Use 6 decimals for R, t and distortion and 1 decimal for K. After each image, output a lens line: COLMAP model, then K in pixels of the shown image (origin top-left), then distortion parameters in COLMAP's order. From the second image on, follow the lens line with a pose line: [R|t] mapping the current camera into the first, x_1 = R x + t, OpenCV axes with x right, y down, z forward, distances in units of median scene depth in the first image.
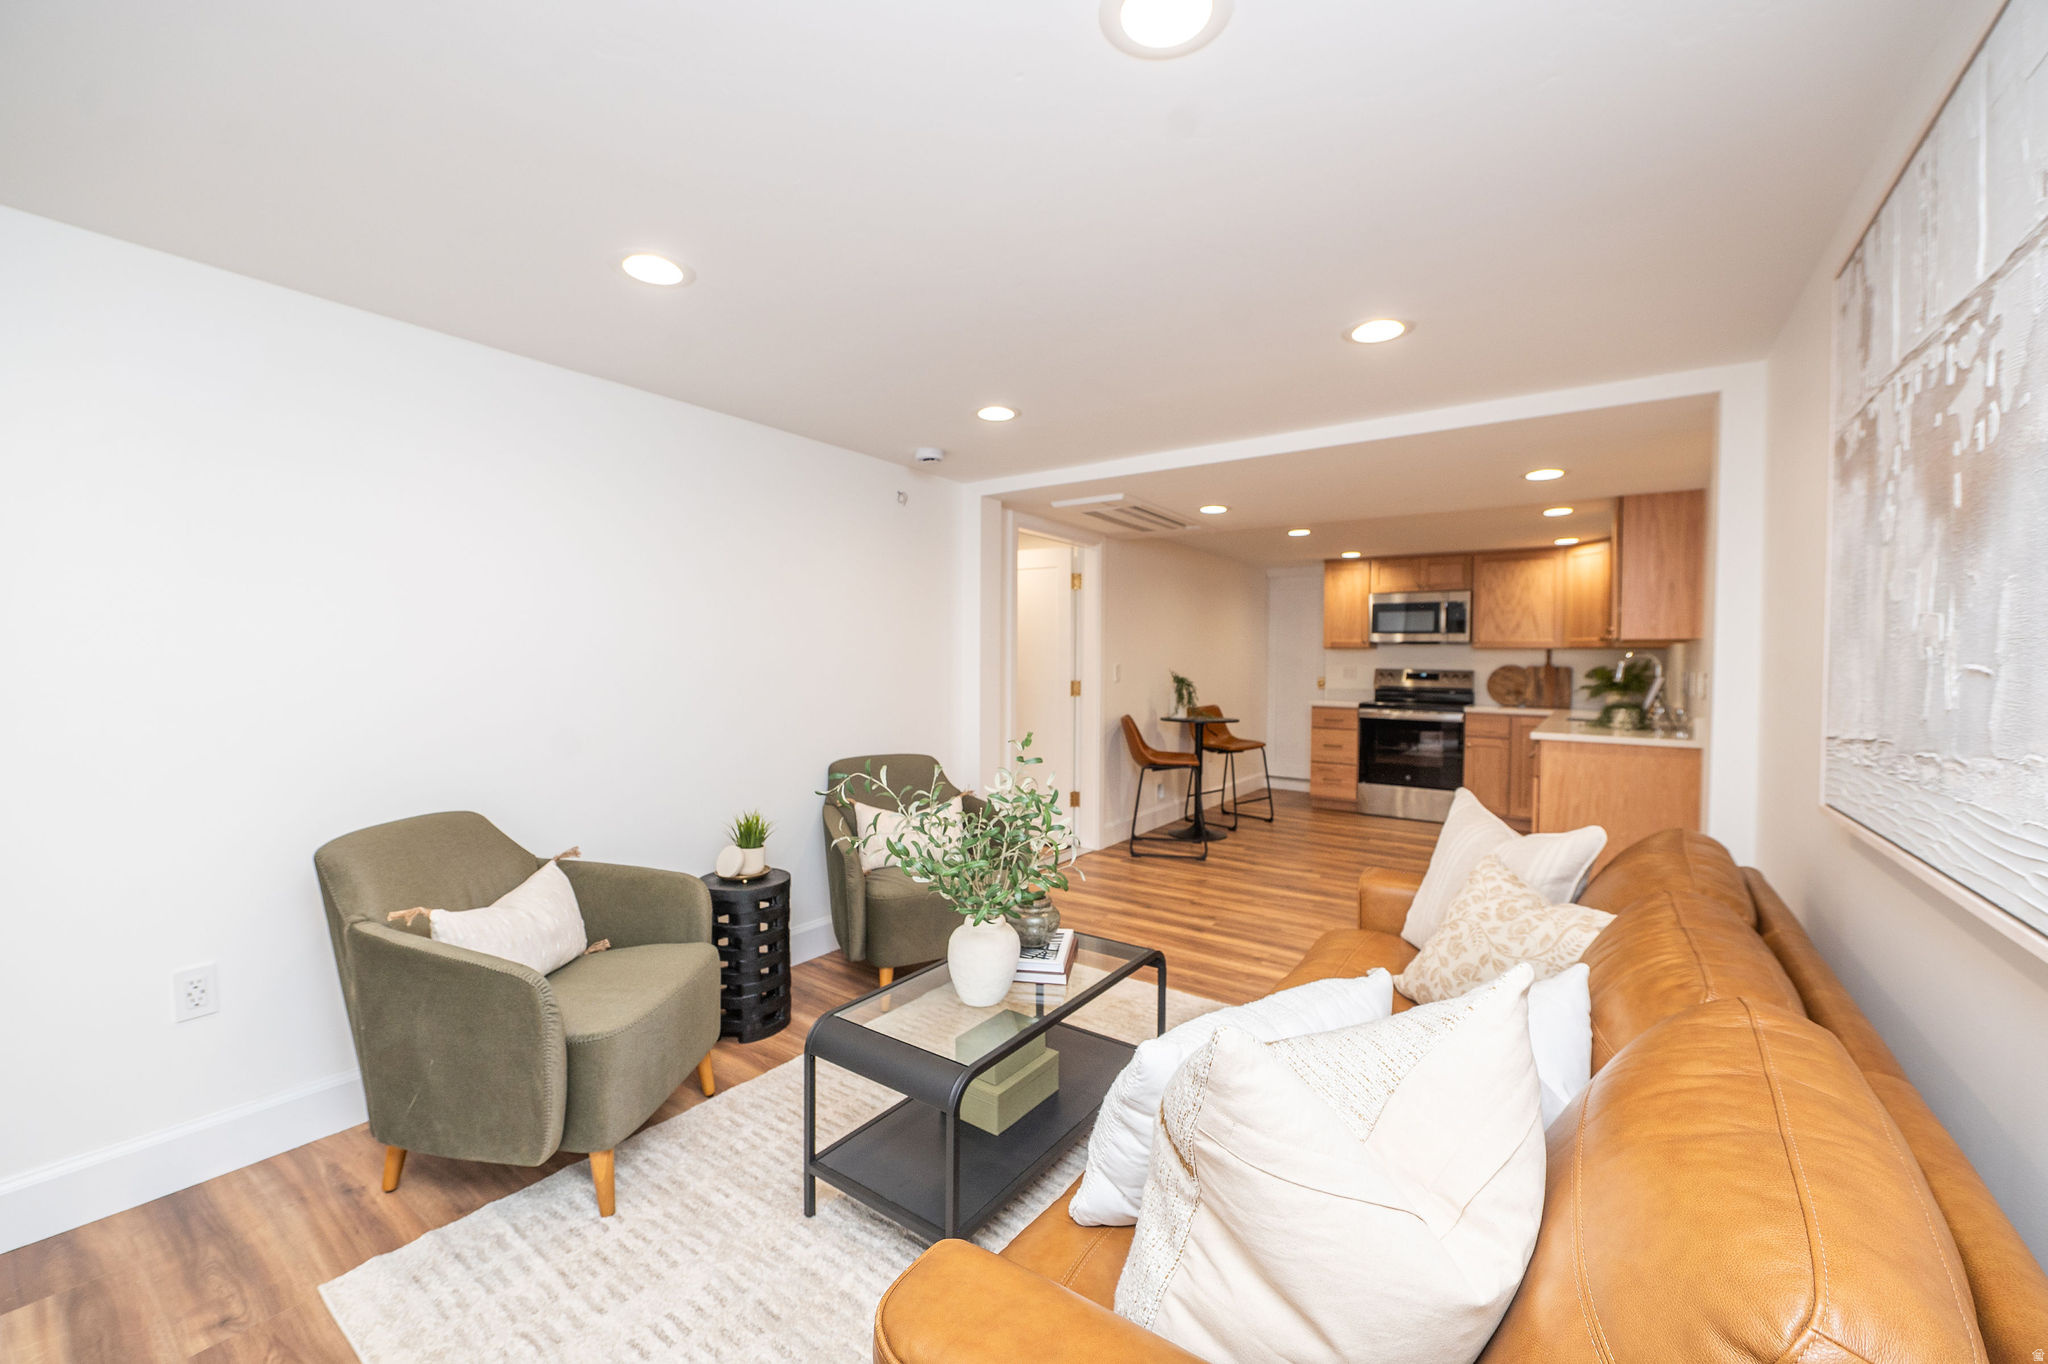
lens RADIAL K [[824.2, 0, 1016.0], [0, 824.2, 668.3], [0, 0, 1]] dist [-0.006906, -0.001372]
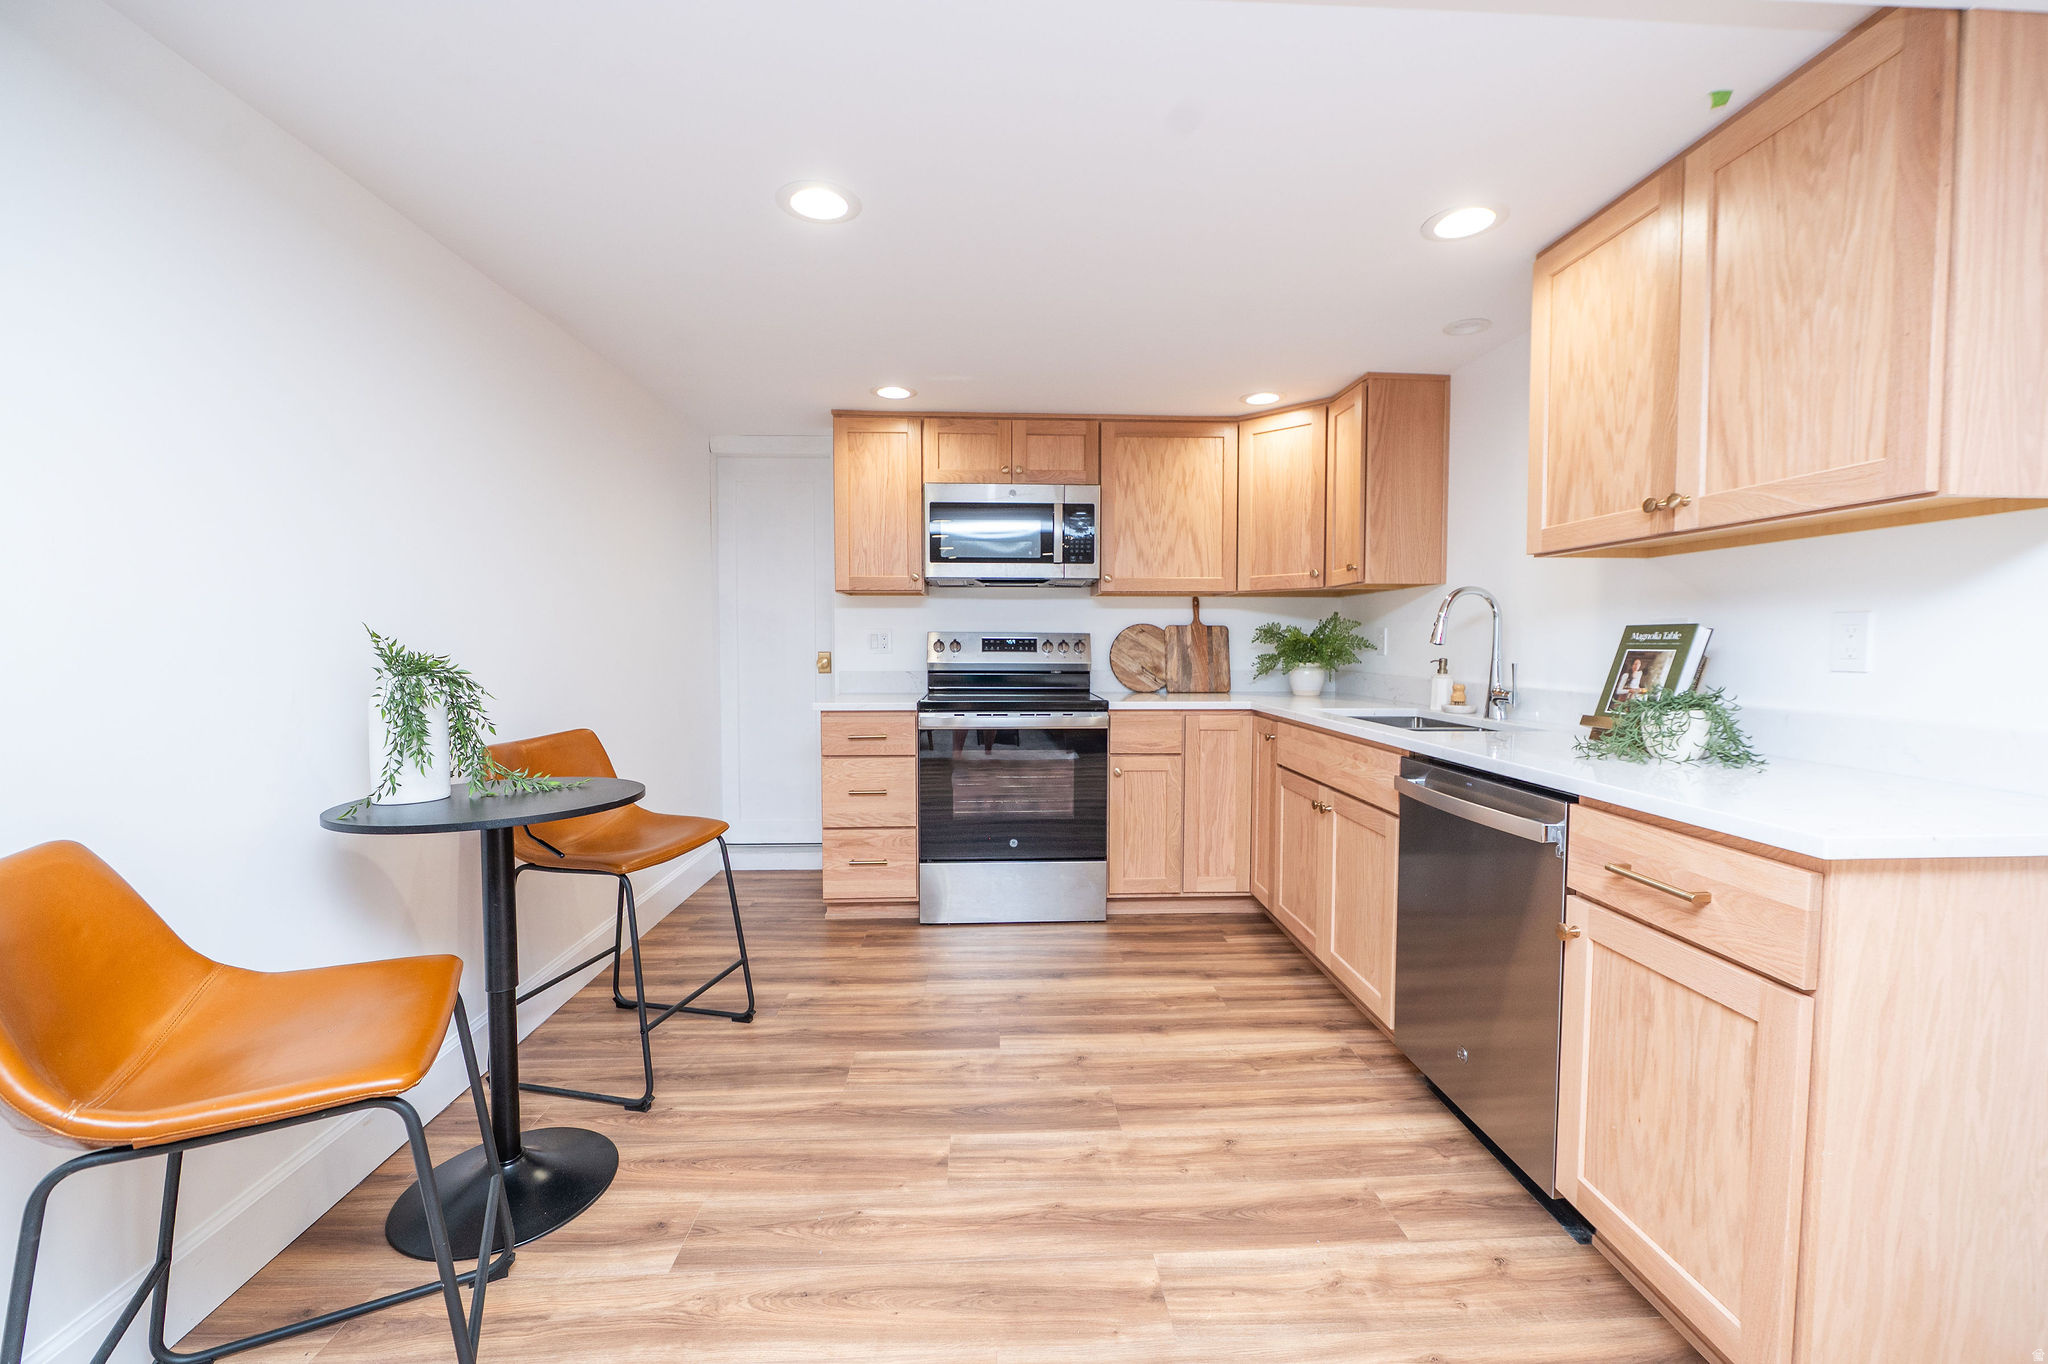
lens RADIAL K [[824.2, 0, 1030.6], [0, 824.2, 677.1], [0, 0, 1]] dist [-0.006906, -0.001372]
pose [[0.781887, -0.036958, 0.622324, 0.190300], [0.014713, 0.999057, 0.040845, 0.010752], [-0.623247, -0.022780, 0.781693, 0.660445]]
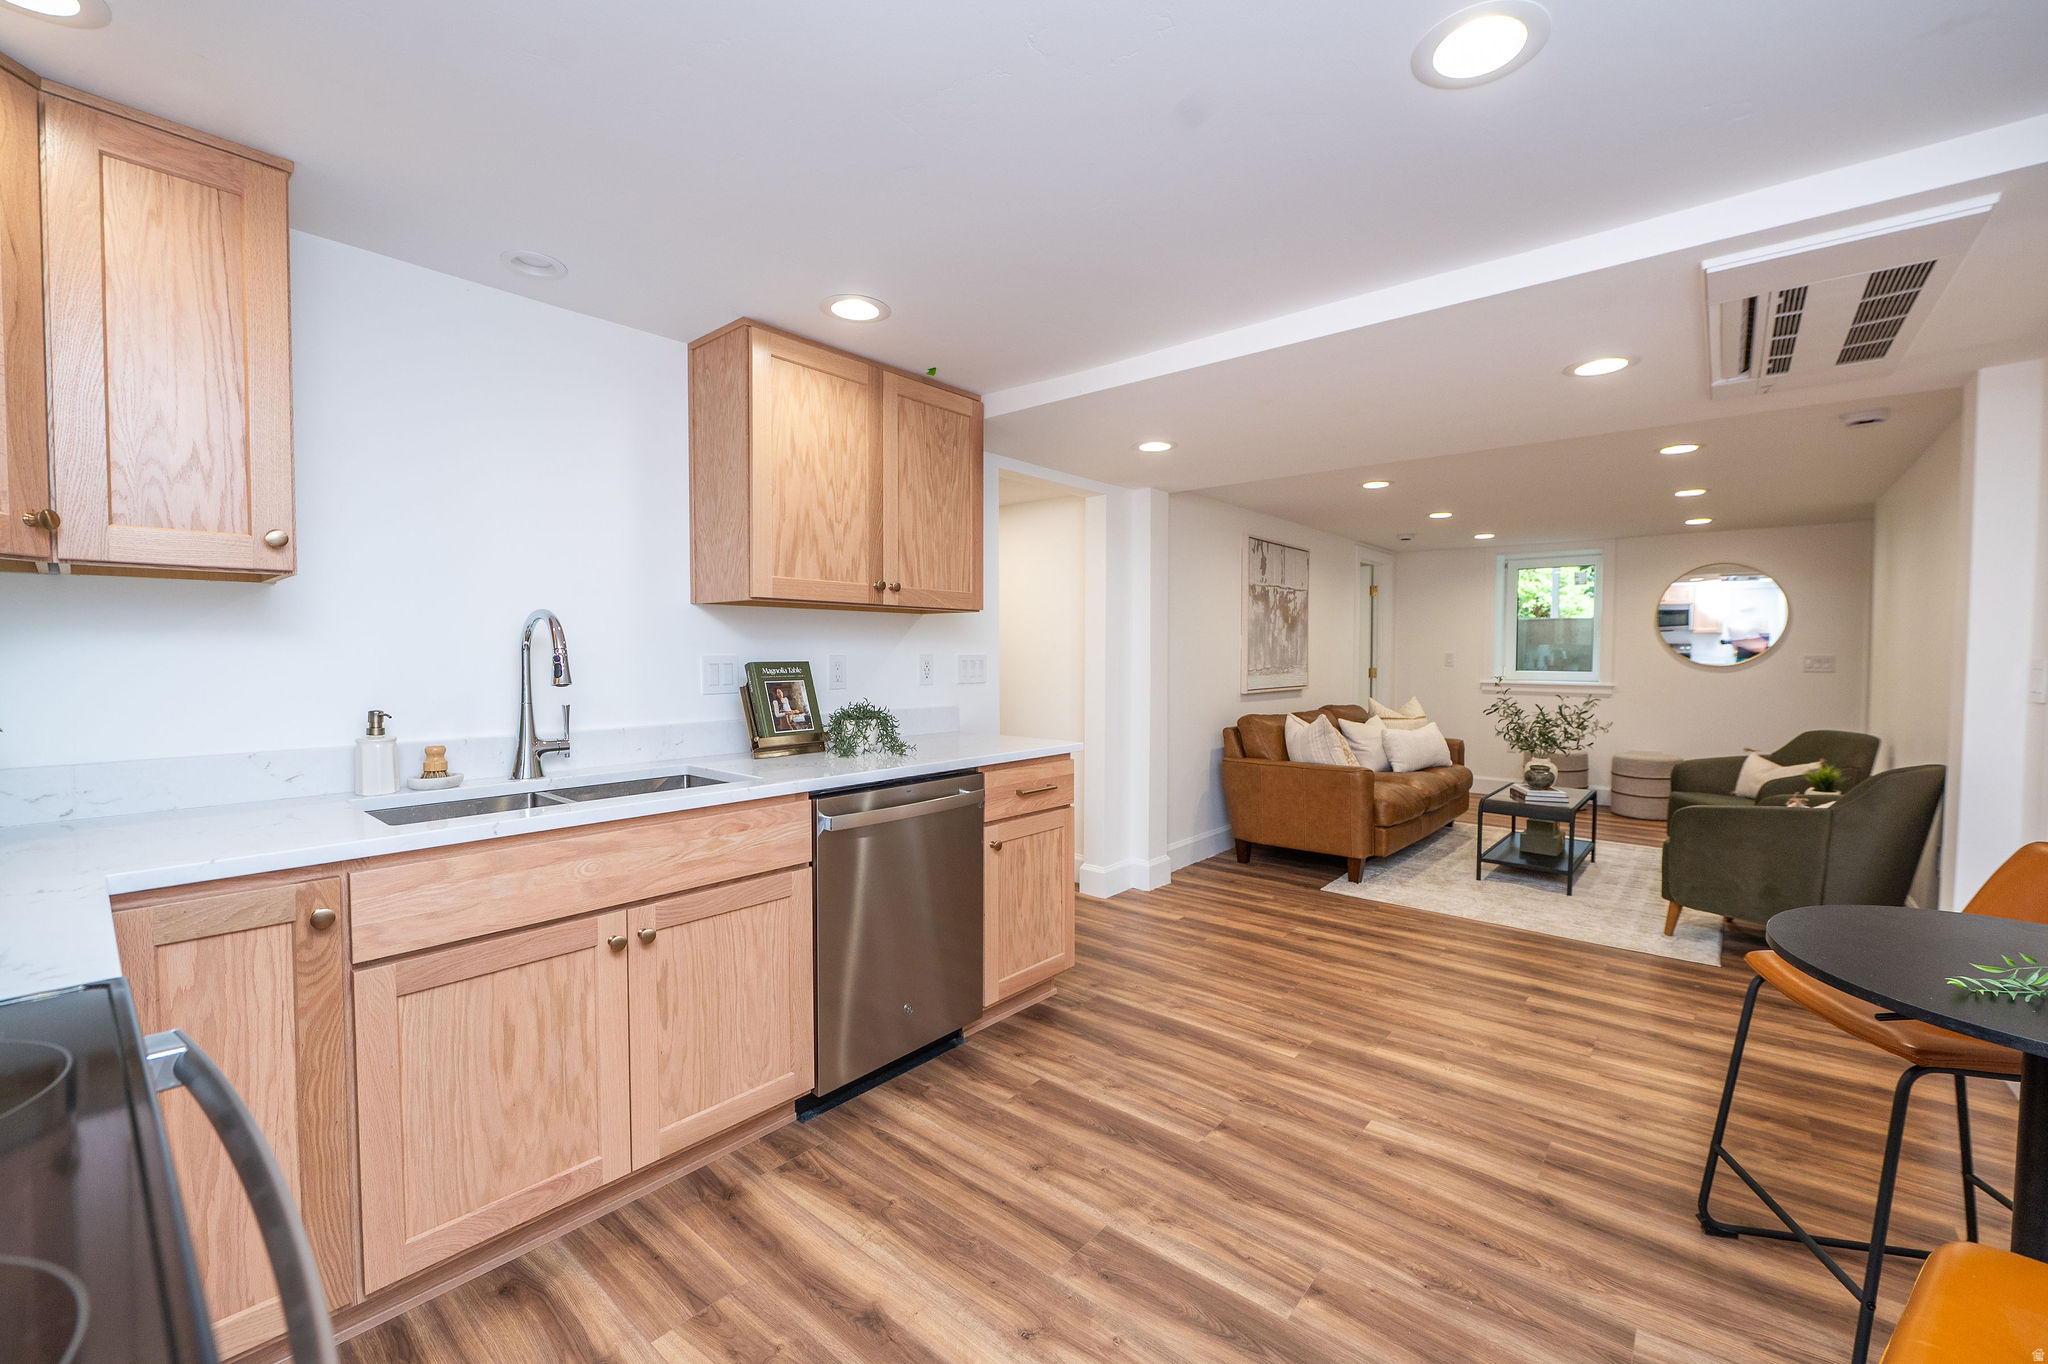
lens RADIAL K [[824.2, 0, 1037.6], [0, 824.2, 674.4], [0, 0, 1]] dist [-0.006906, -0.001372]
pose [[-0.997101, -0.014362, 0.074720, 0.423392], [-0.011291, 0.999081, 0.041354, -0.006092], [-0.075245, 0.040391, -0.996347, 1.184008]]
